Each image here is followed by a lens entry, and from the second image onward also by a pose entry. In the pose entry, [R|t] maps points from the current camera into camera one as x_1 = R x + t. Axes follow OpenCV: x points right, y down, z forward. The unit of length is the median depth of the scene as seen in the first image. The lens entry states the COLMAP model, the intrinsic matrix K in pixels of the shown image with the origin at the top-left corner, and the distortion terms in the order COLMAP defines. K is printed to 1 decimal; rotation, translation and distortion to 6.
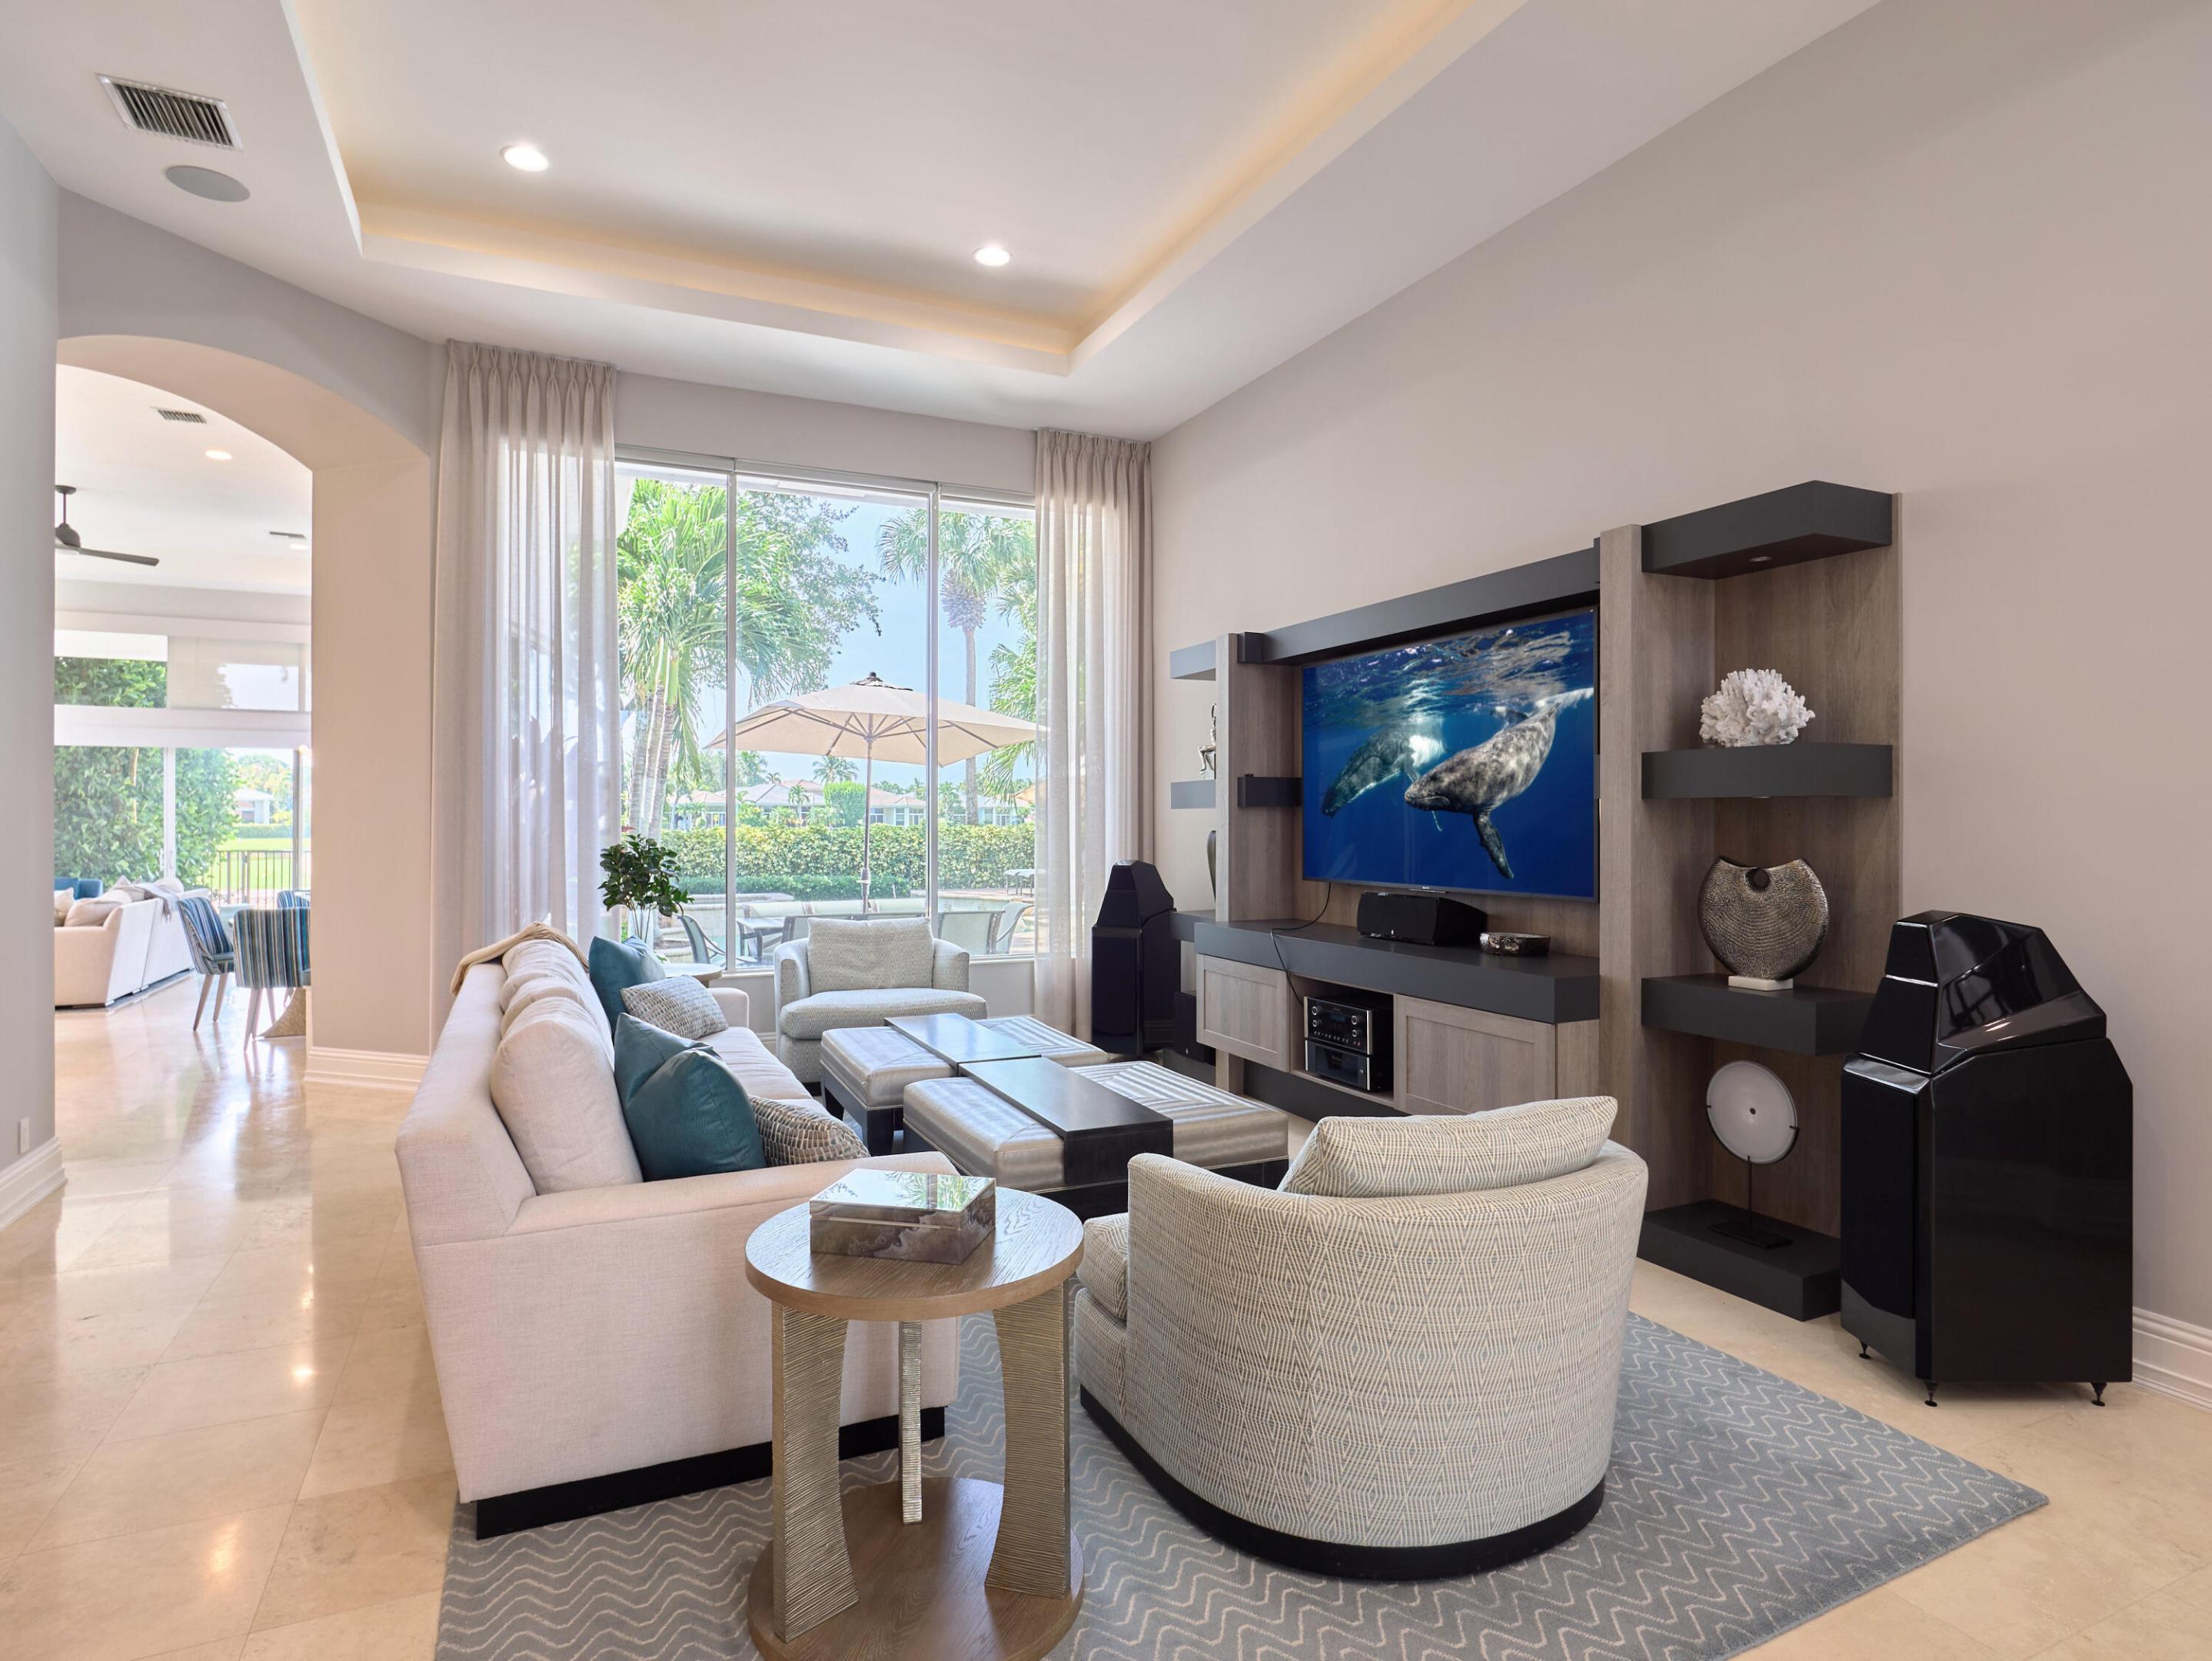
lens RADIAL K [[1195.9, 0, 1102.4], [0, 1195.9, 838.7], [0, 0, 1]] dist [-0.017694, 0.000380]
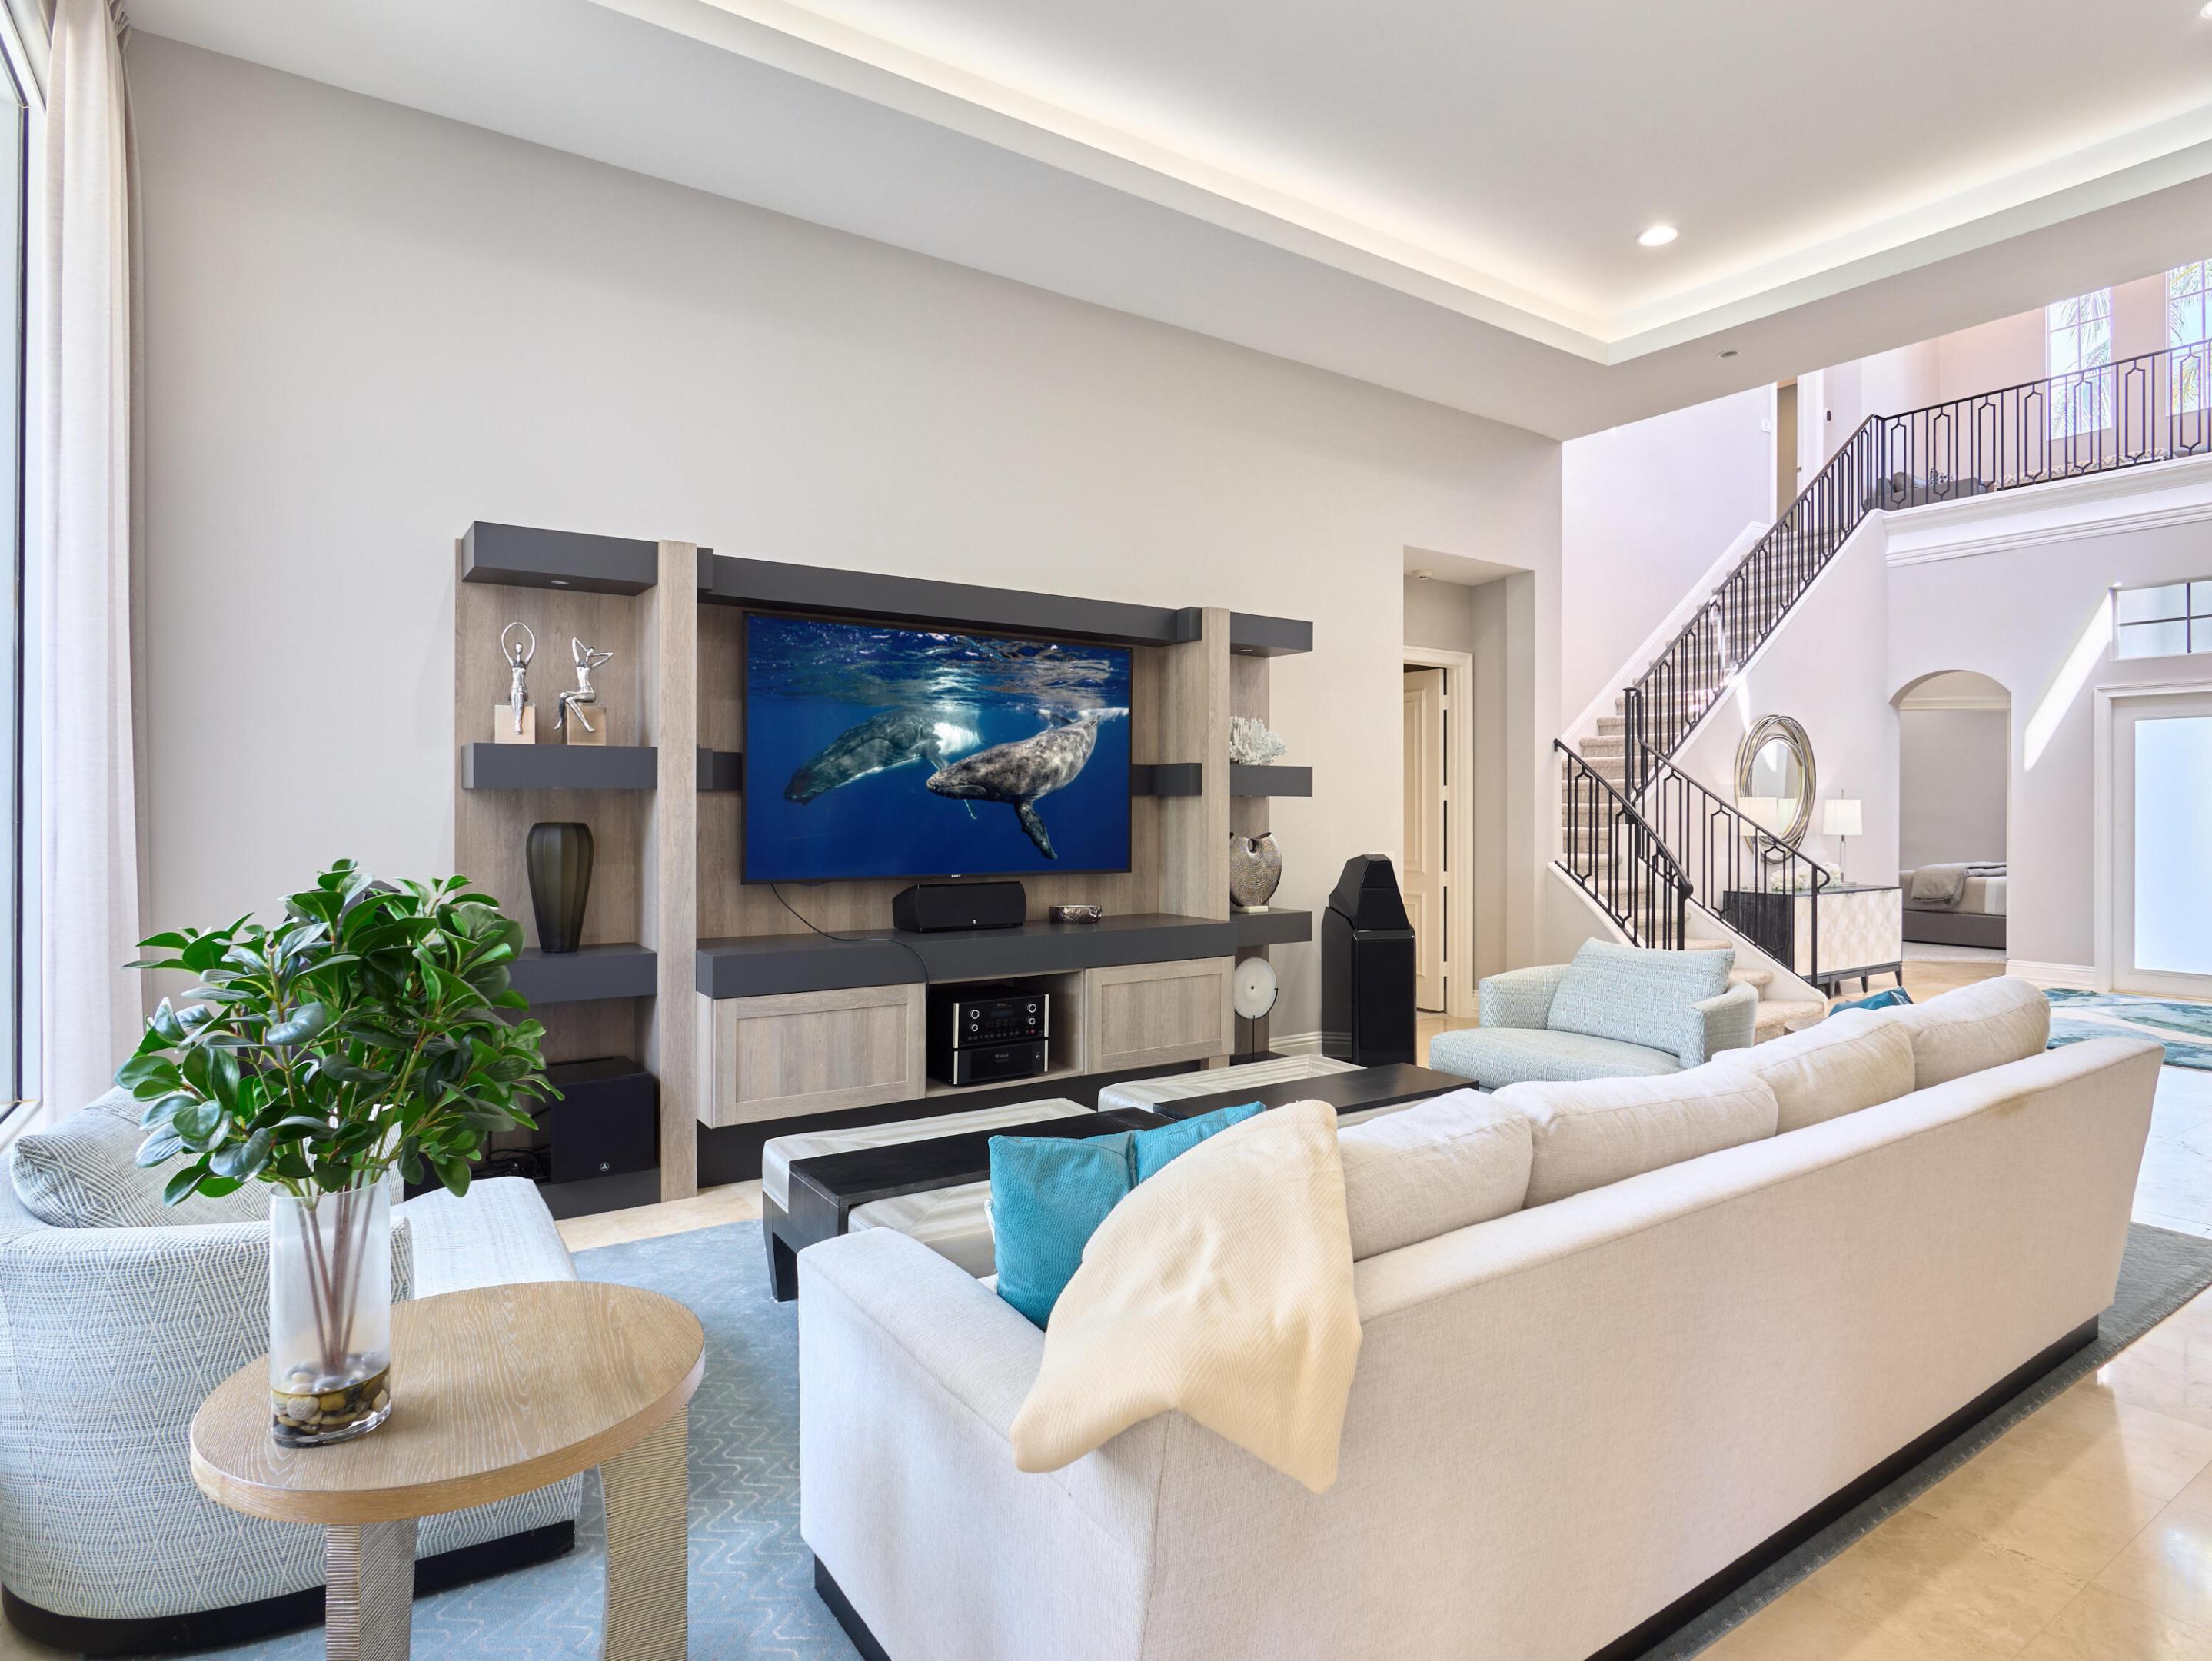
lens RADIAL K [[1195.9, 0, 1103.0], [0, 1195.9, 807.5], [0, 0, 1]] dist [-0.017694, 0.000380]
pose [[-0.143932, -0.001517, 0.989586, -0.777603], [0.009600, 0.999950, 0.002929, -0.018866], [-0.989541, 0.009922, -0.143910, 1.065384]]
